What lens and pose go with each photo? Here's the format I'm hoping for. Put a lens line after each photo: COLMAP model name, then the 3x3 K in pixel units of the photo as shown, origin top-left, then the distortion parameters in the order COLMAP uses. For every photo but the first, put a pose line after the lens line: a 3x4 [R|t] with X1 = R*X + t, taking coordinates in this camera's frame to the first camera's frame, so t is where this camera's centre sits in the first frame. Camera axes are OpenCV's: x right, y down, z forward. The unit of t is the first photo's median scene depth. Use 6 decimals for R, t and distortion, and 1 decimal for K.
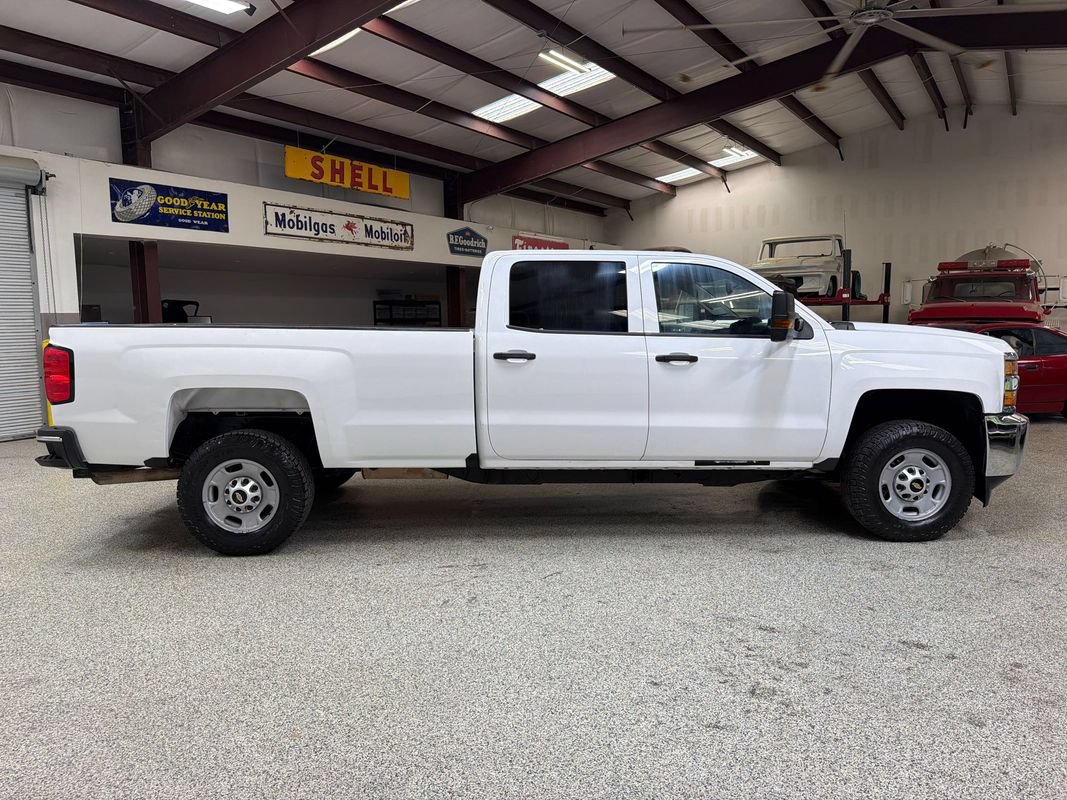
lens RADIAL K [[742.5, 0, 533.5], [0, 742.5, 400.0], [0, 0, 1]] dist [0.123708, -0.202712]
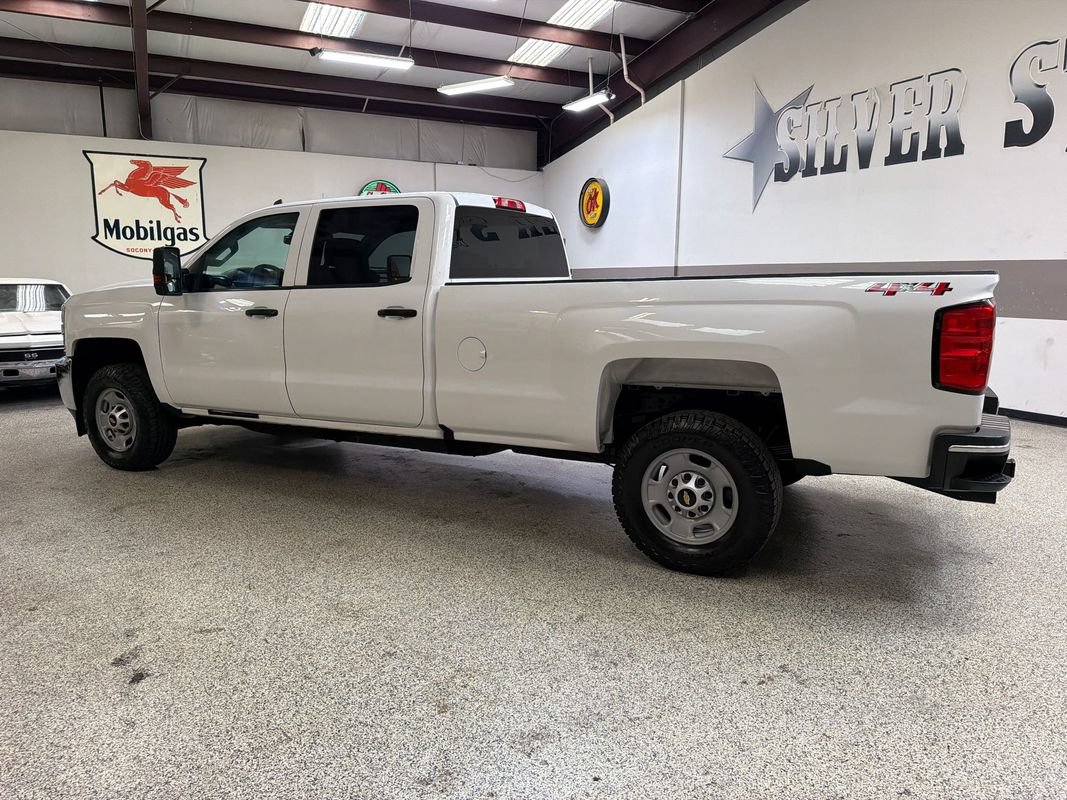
lens RADIAL K [[745.9, 0, 533.5], [0, 745.9, 400.0], [0, 0, 1]] dist [0.055772, -0.069237]
pose [[-0.867146, -0.072545, 0.492742, -0.232072], [0.059591, 0.967116, 0.247257, -0.076905], [-0.494476, 0.243771, -0.834308, 0.768547]]
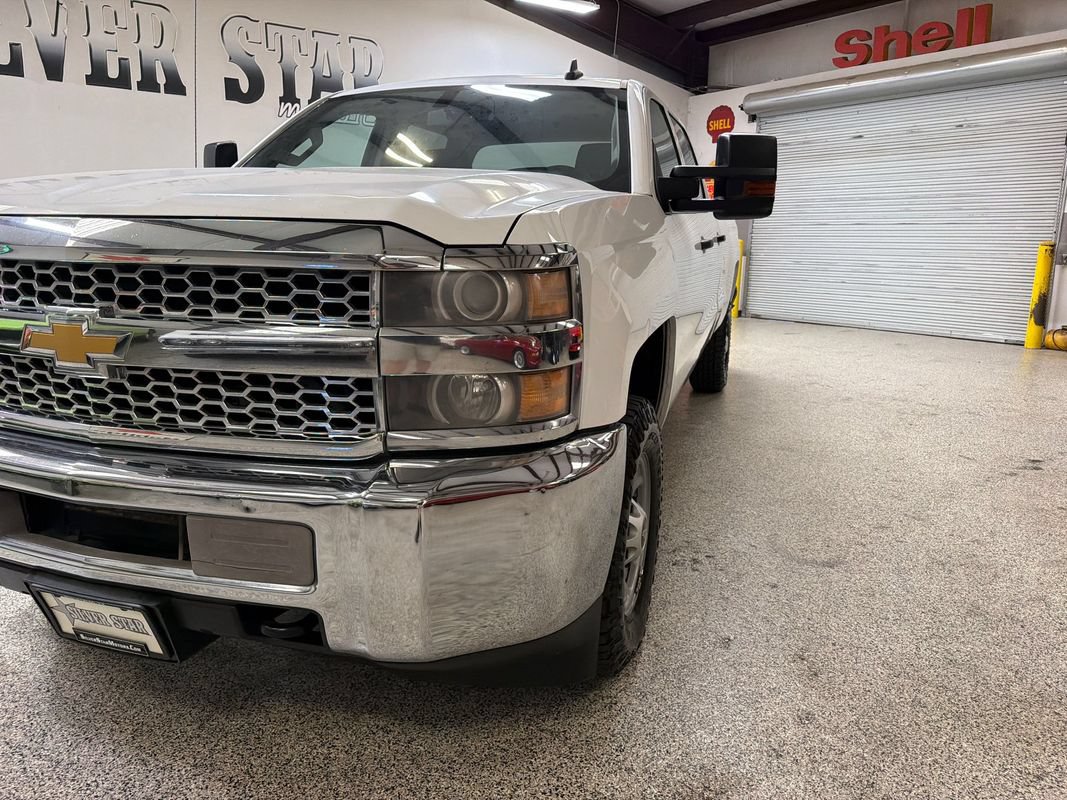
lens RADIAL K [[752.4, 0, 533.4], [0, 752.4, 393.9], [0, 0, 1]] dist [0.036598, -0.051523]
pose [[-0.334916, 0.194457, -0.921964, 0.343173], [-0.112034, 0.963313, 0.243876, -0.042584], [0.935564, 0.184970, -0.300843, 0.553093]]
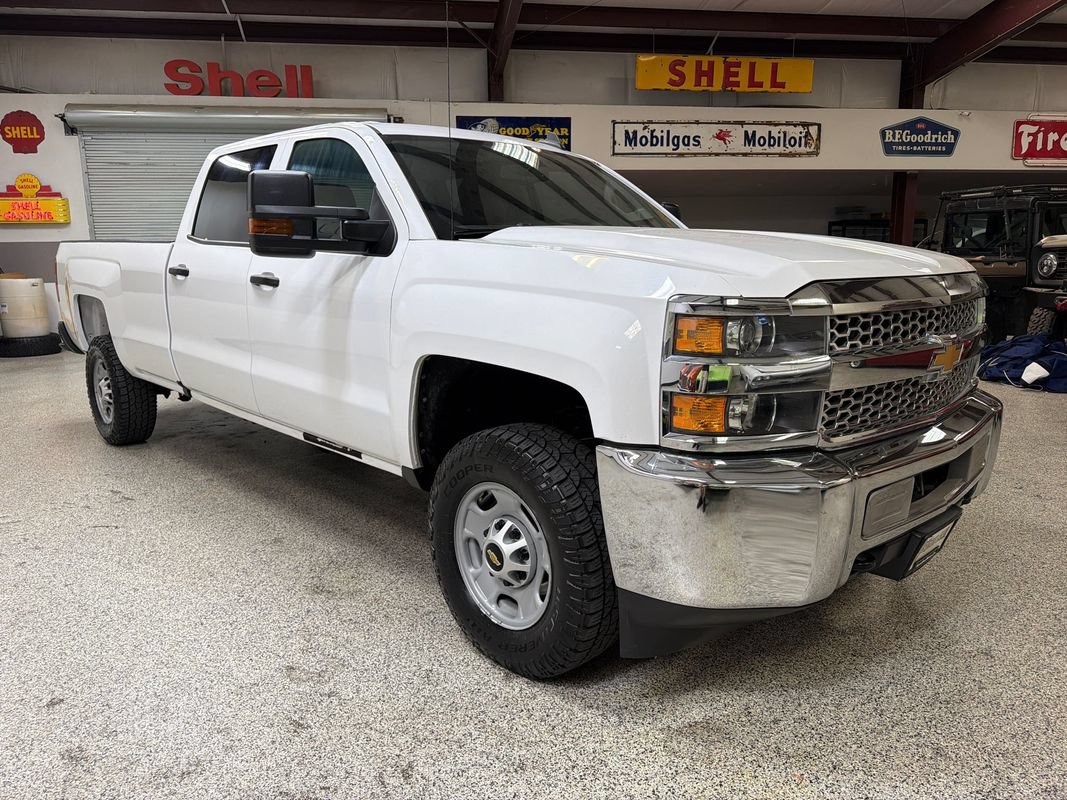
lens RADIAL K [[752.4, 0, 533.4], [0, 752.4, 393.9], [0, 0, 1]] dist [0.036598, -0.051523]
pose [[0.670839, 0.137479, -0.728749, 0.324911], [-0.077134, 0.990272, 0.115811, -0.019158], [0.737581, -0.021479, 0.674917, 0.258905]]
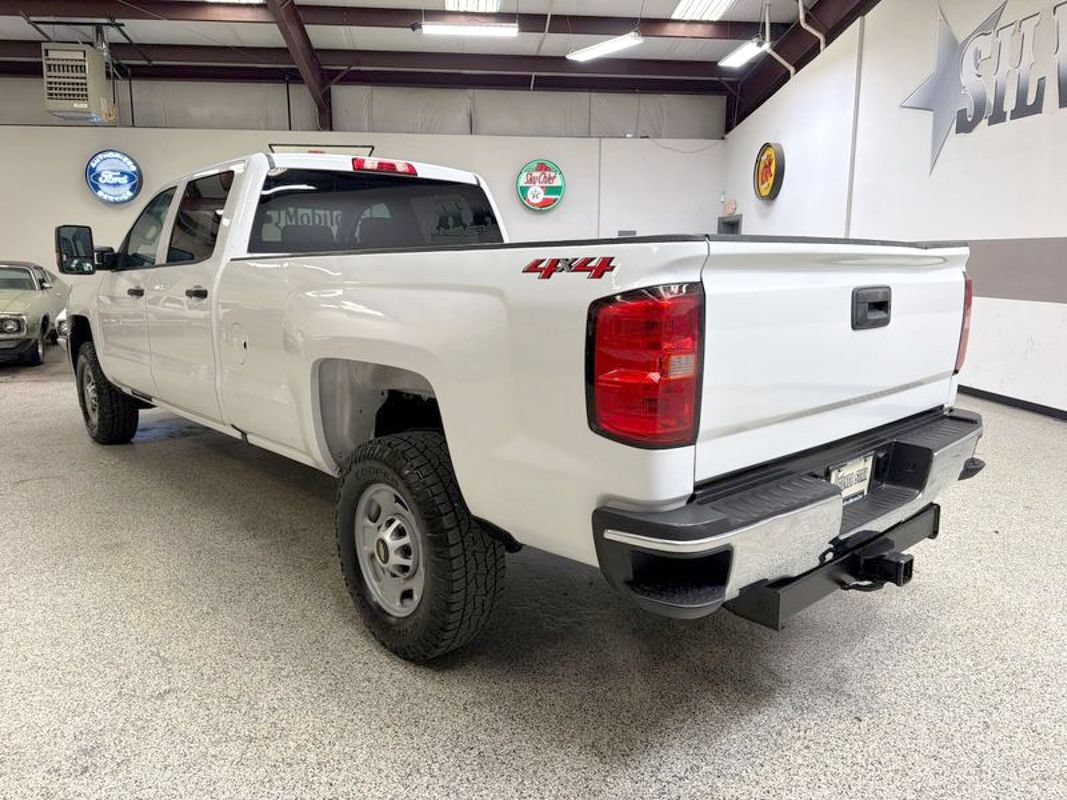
lens RADIAL K [[746.3, 0, 536.4], [0, 746.3, 399.1], [0, 0, 1]] dist [0.058820, -0.057918]
pose [[-0.638677, -0.130642, 0.758304, -0.324556], [0.085760, 0.967257, 0.238871, -0.055466], [-0.764681, 0.217593, -0.606561, 0.601049]]
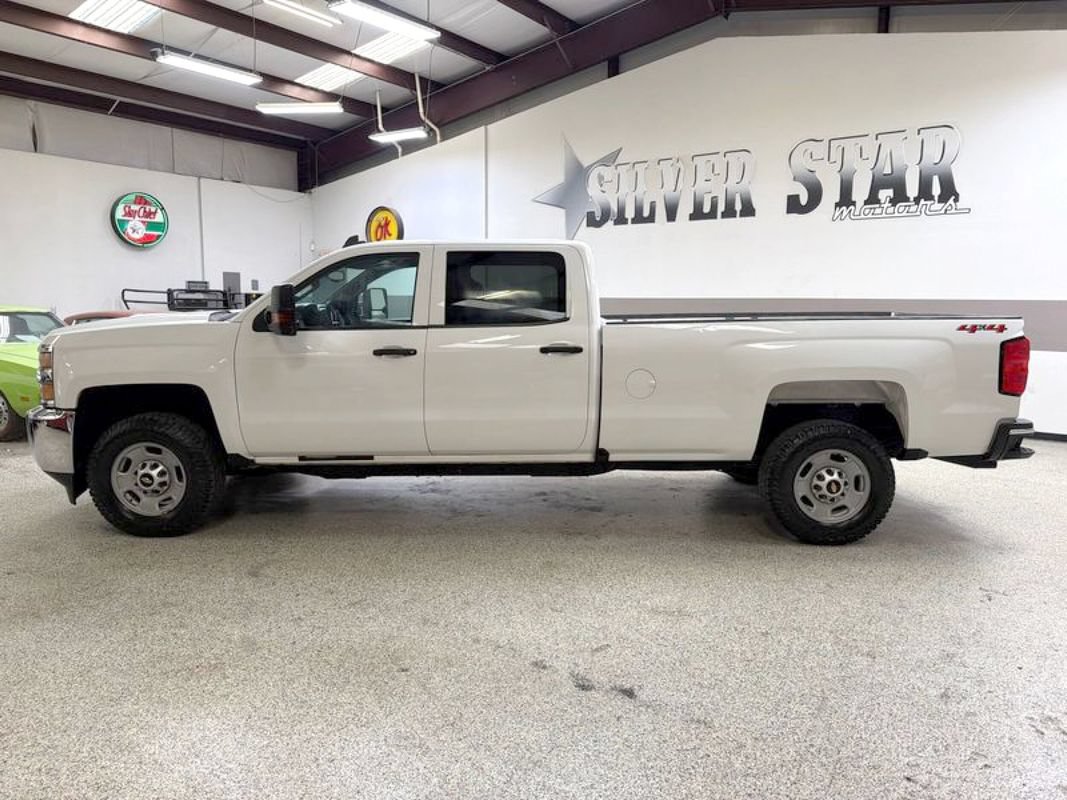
lens RADIAL K [[745.9, 0, 533.5], [0, 745.9, 400.0], [0, 0, 1]] dist [0.055772, -0.069237]
pose [[-0.998791, -0.007838, 0.048534, -0.019692], [0.003749, 0.972194, 0.234149, -0.096600], [-0.049020, 0.234048, -0.970989, 0.868946]]
